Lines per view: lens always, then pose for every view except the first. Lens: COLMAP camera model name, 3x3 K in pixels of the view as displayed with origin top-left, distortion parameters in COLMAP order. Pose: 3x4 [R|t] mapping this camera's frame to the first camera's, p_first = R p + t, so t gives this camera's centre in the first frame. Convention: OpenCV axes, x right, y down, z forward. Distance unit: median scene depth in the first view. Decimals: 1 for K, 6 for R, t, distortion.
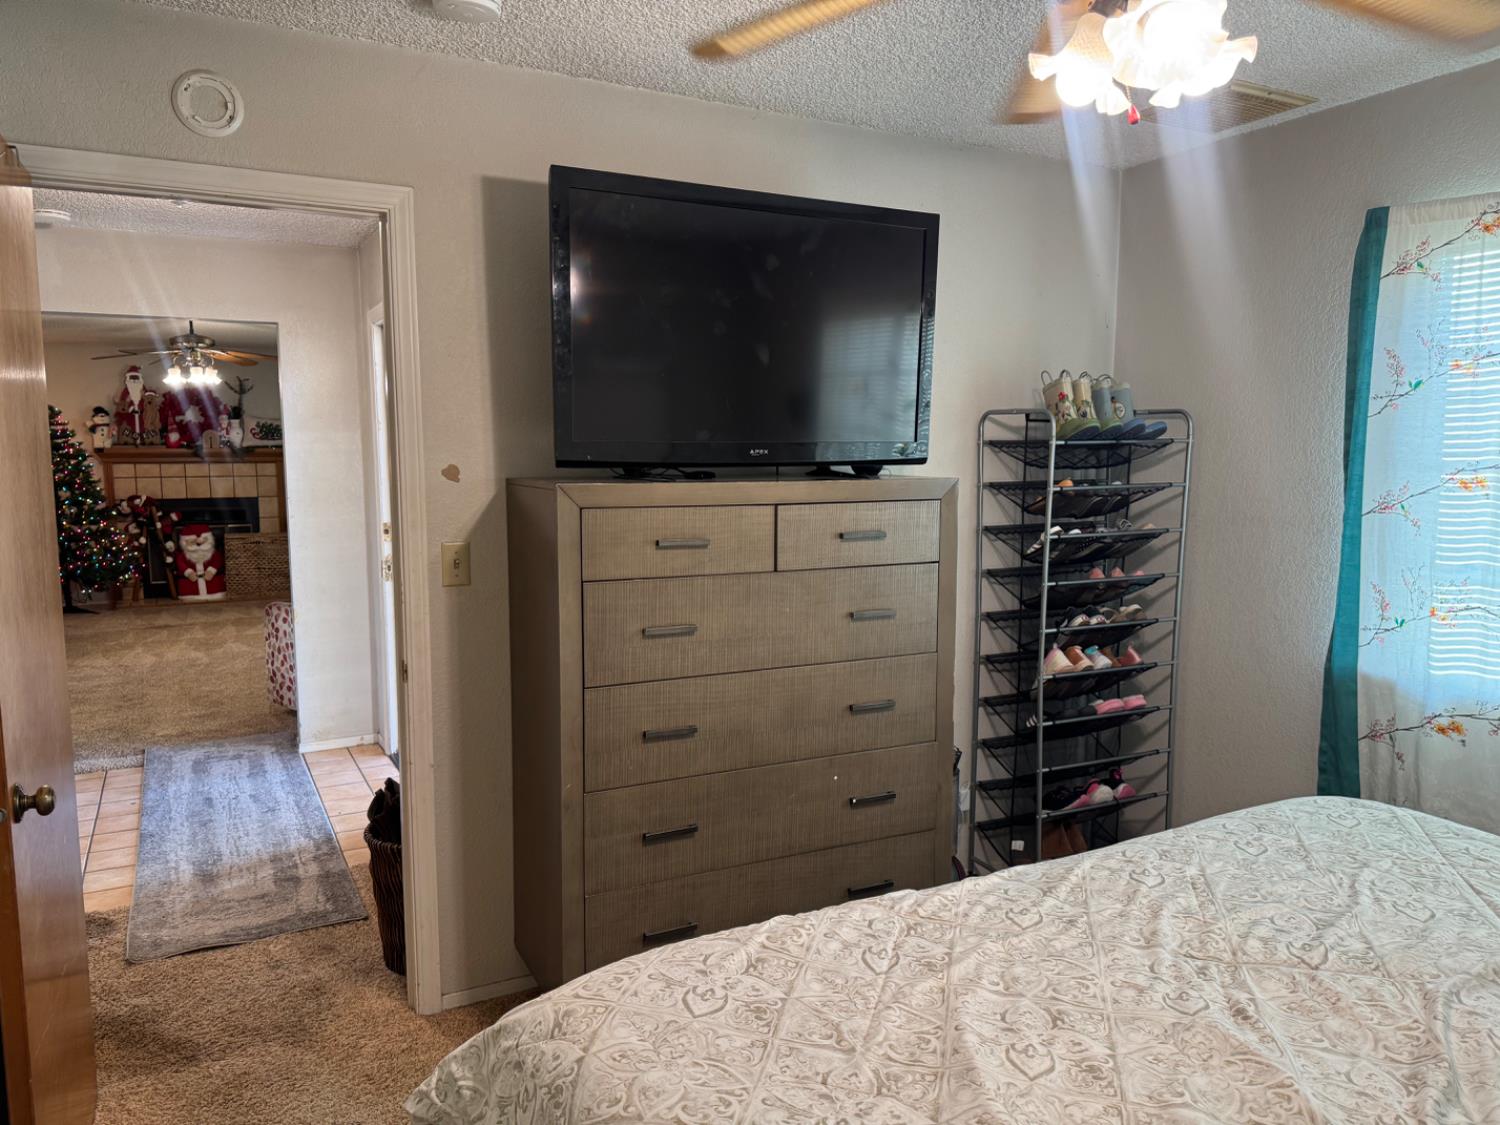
lens RADIAL K [[1035.3, 0, 737.7], [0, 1035.3, 563.4], [0, 0, 1]] dist [0.054774, -0.084580]
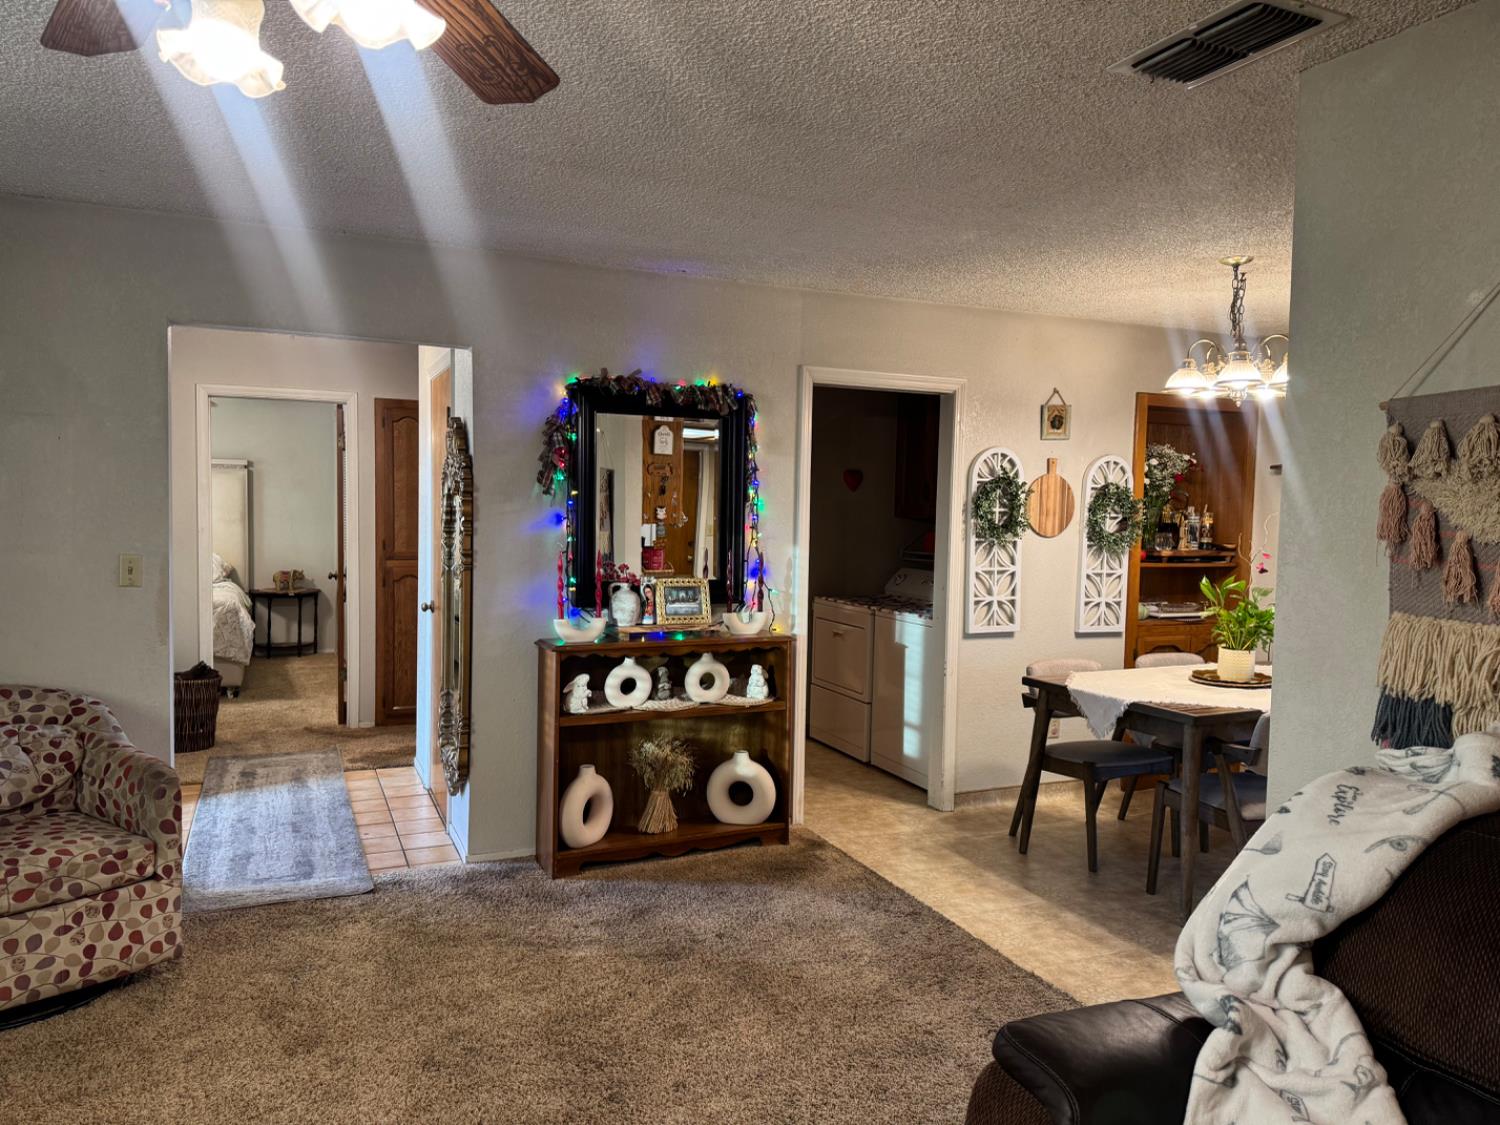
lens RADIAL K [[1069.7, 0, 752.8], [0, 1069.7, 560.2], [0, 0, 1]] dist [0.156660, -0.305662]
pose [[-0.996646, -0.025411, 0.077793, -0.489061], [-0.012645, 0.986972, 0.160394, -0.102301], [-0.080855, 0.158872, -0.983983, 0.937486]]
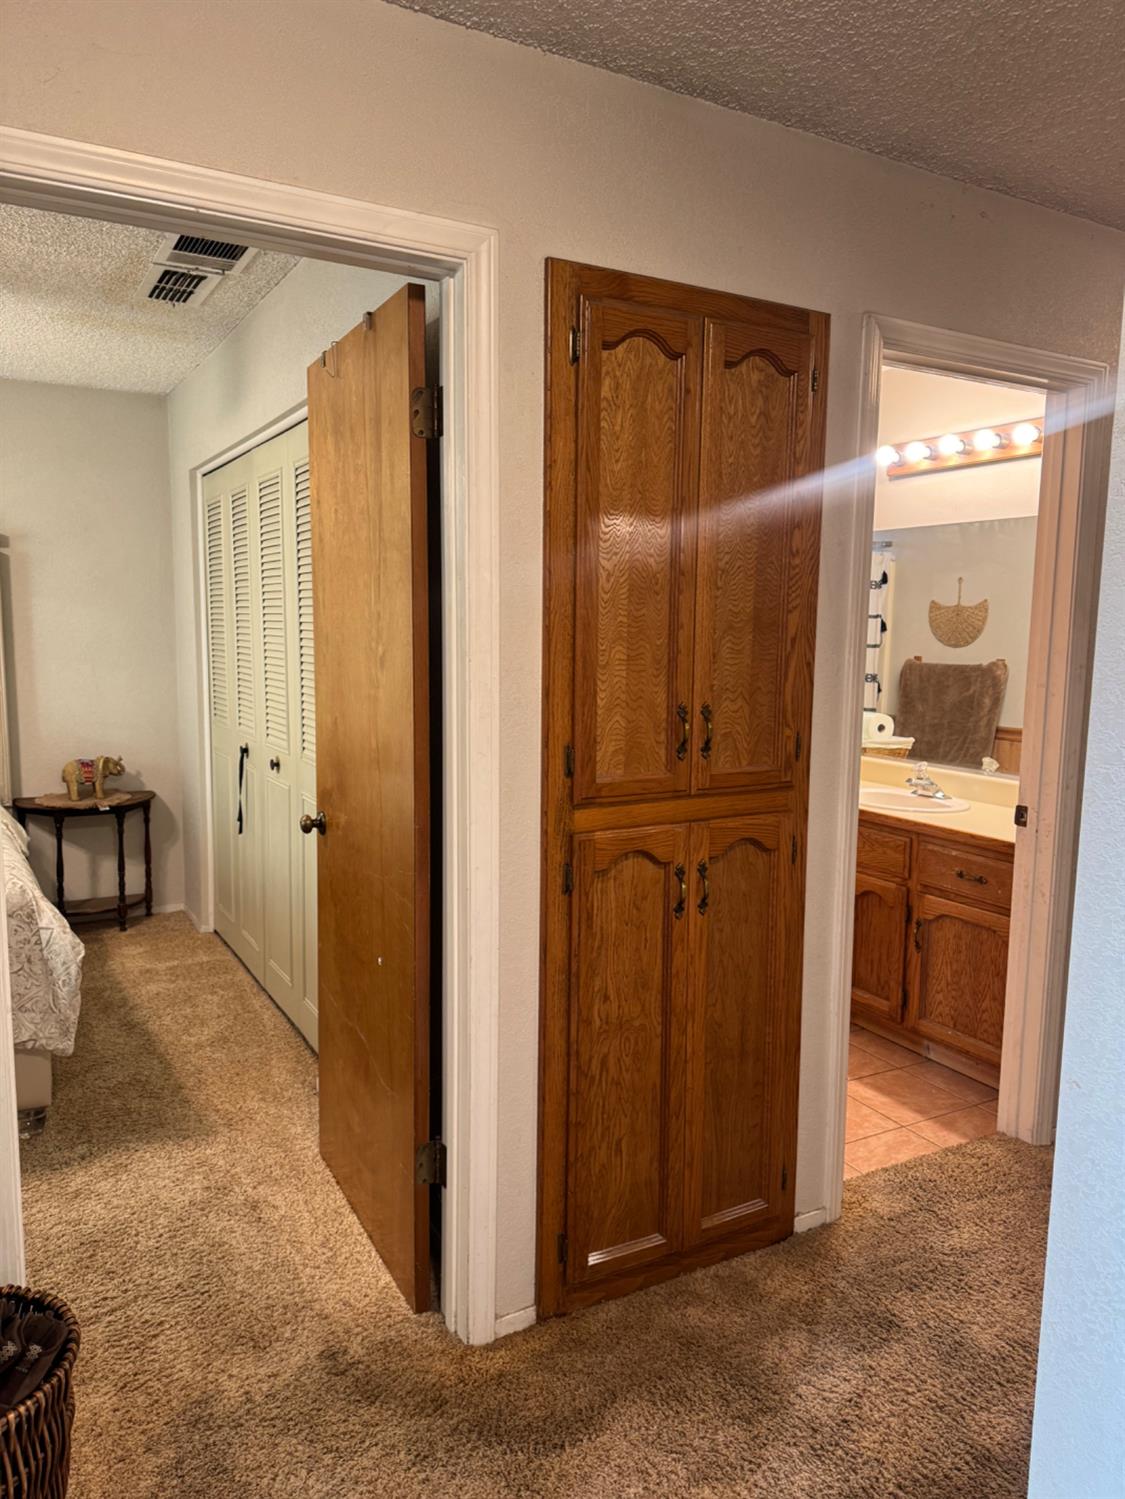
lens RADIAL K [[1047.8, 0, 562.5], [0, 1047.8, 749.5], [0, 0, 1]] dist [0.064516, -0.088234]
pose [[-0.999482, -0.014419, -0.028760, -0.178191], [-0.020618, 0.973317, 0.228537, -0.043914], [0.024698, 0.229011, -0.973110, 0.449093]]
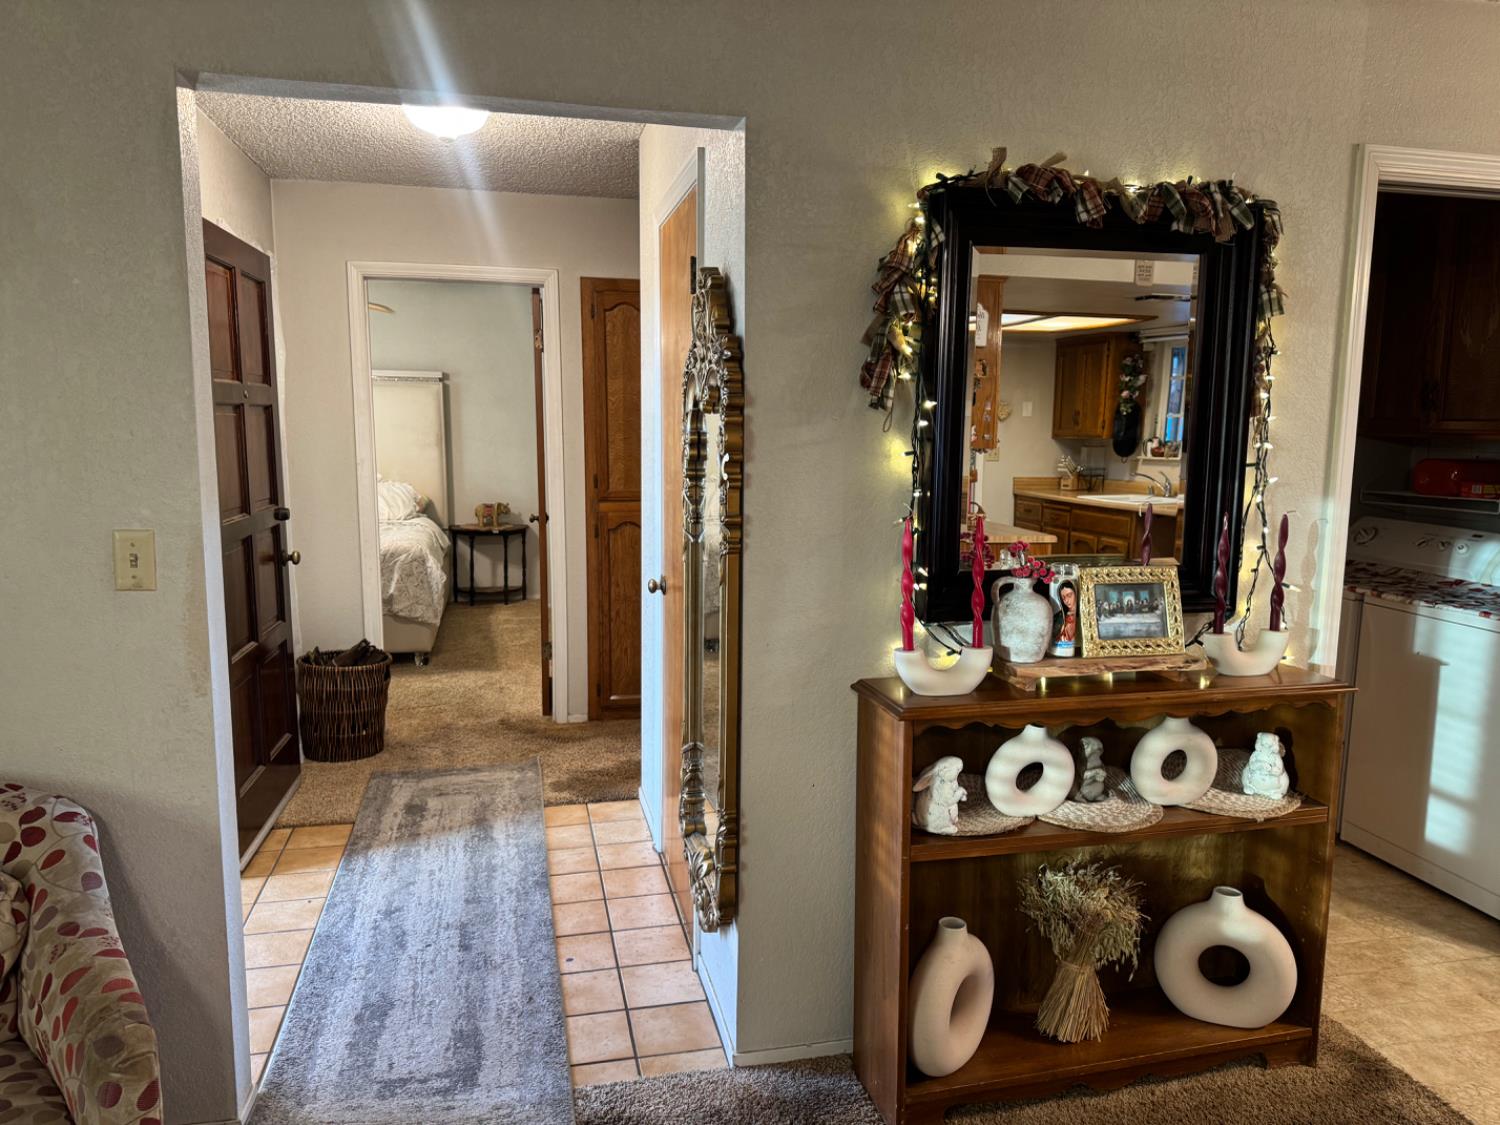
lens RADIAL K [[1069.7, 0, 752.8], [0, 1069.7, 560.2], [0, 0, 1]] dist [0.156660, -0.305662]
pose [[-0.964229, -0.046391, 0.260979, -0.401551], [0.017773, 0.971035, 0.238275, -0.079896], [-0.264474, 0.234391, -0.935476, 0.726406]]
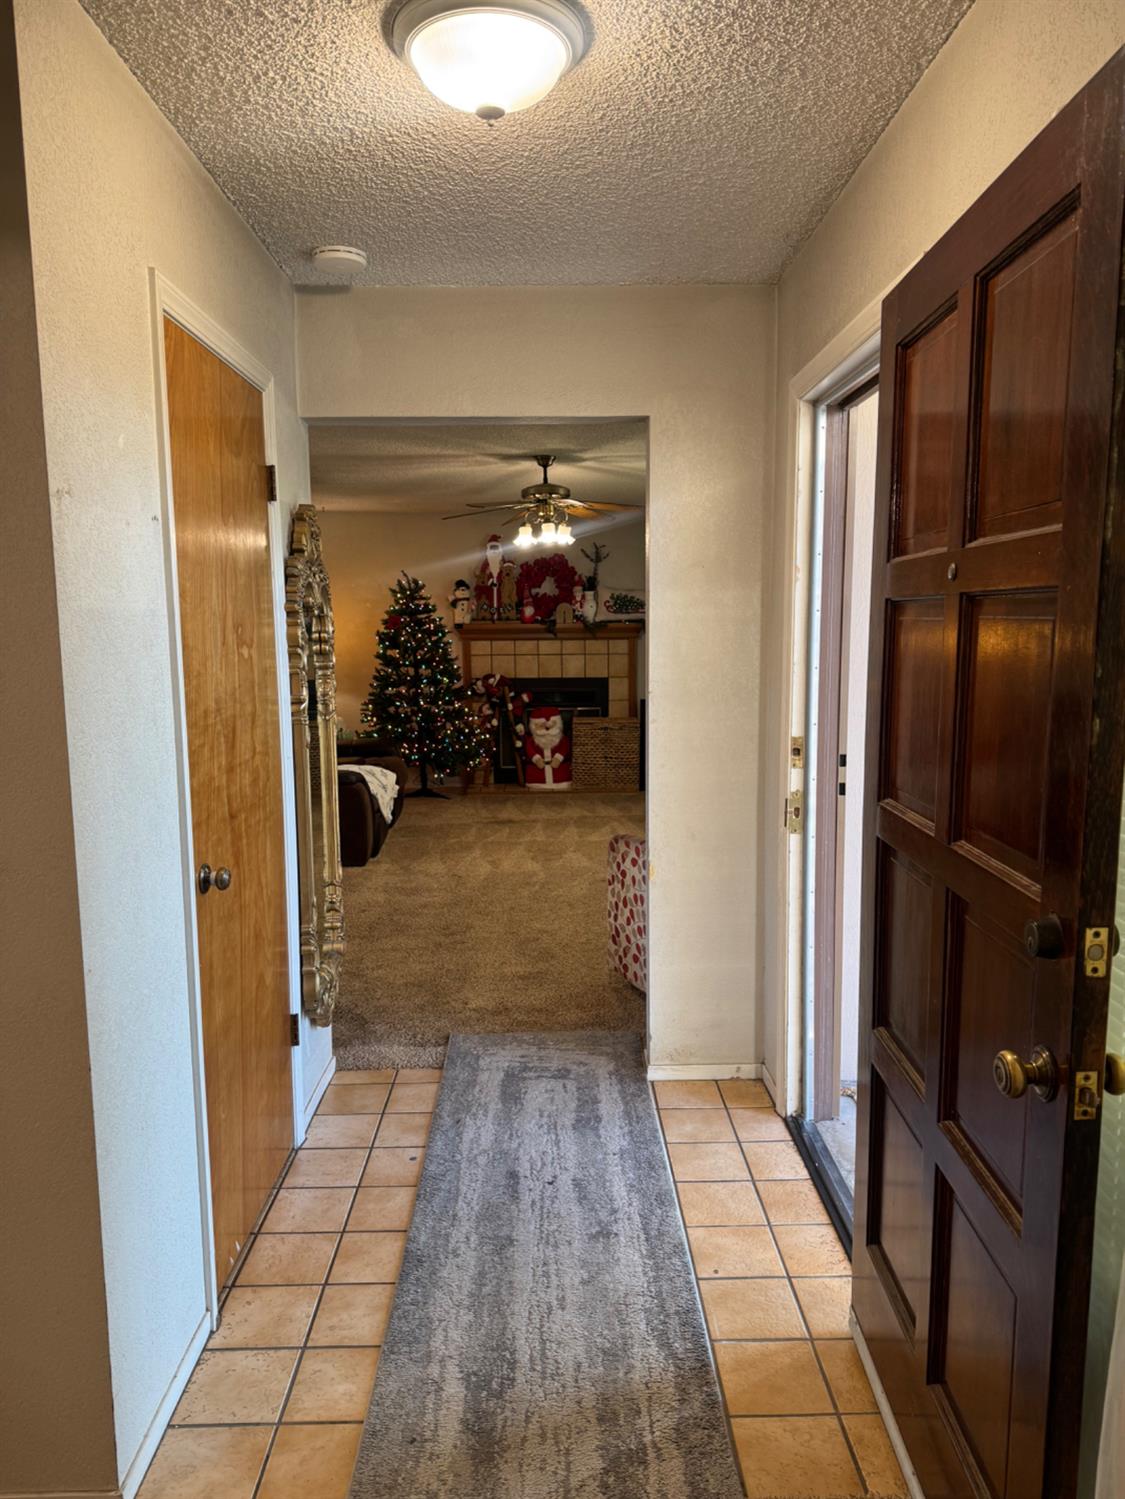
lens RADIAL K [[1034.6, 0, 562.5], [0, 1034.6, 749.5], [0, 0, 1]] dist [0.054774, -0.084580]
pose [[0.889291, 0.048593, -0.454754, -0.099433], [-0.044571, 0.998815, 0.019567, -0.019939], [0.455166, 0.002868, 0.890402, 0.216716]]
